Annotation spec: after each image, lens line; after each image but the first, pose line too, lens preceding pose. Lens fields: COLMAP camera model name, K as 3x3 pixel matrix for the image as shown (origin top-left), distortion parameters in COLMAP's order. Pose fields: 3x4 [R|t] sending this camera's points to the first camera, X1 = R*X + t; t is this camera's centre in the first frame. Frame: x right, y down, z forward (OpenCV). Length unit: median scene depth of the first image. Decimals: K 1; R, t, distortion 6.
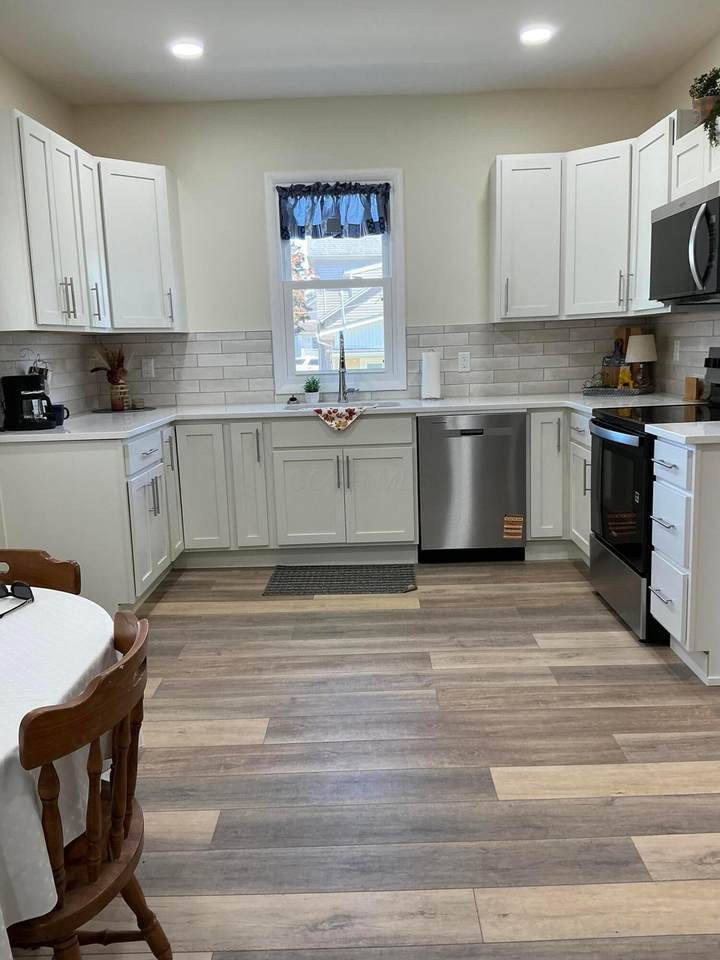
lens RADIAL K [[795.4, 0, 363.8], [0, 795.4, 479.2], [0, 0, 1]] dist [0.048792, -0.095843]
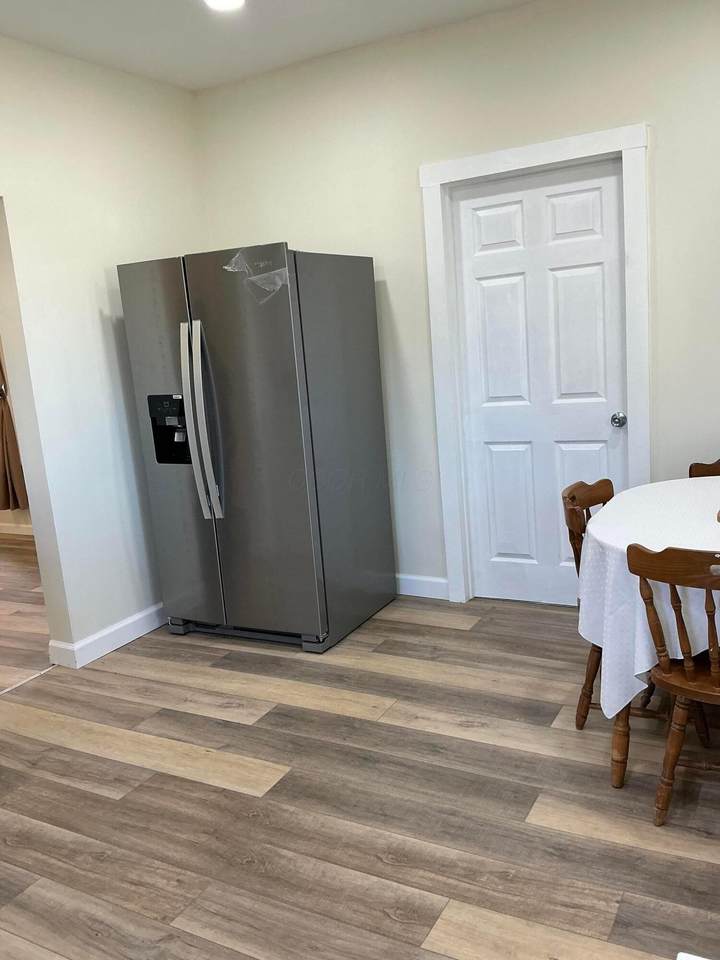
lens RADIAL K [[795.4, 0, 358.4], [0, 795.4, 480.9], [0, 0, 1]] dist [0.048792, -0.095843]
pose [[-0.869038, 0.015477, 0.494504, -0.297907], [0.196070, 0.928444, 0.315514, -0.202005], [-0.454235, 0.371151, -0.809887, 1.040539]]
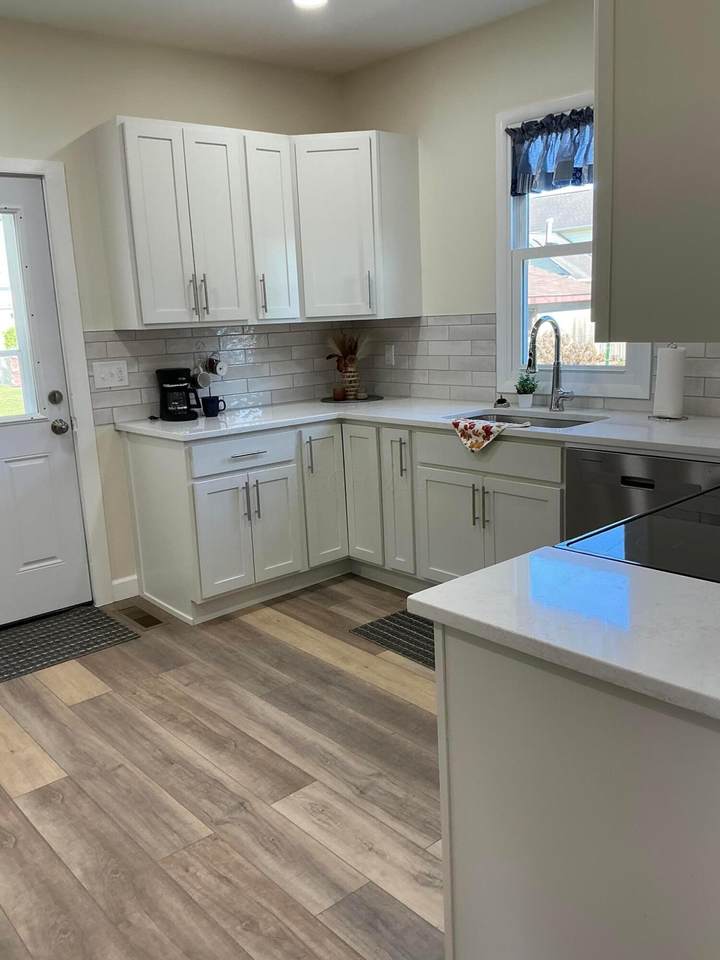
lens RADIAL K [[795.4, 0, 363.3], [0, 795.4, 474.6], [0, 0, 1]] dist [0.048792, -0.095843]
pose [[0.661415, 0.149948, -0.734878, 0.539756], [-0.099351, 0.988693, 0.112318, -0.133806], [0.743411, -0.001278, 0.668834, 0.468384]]
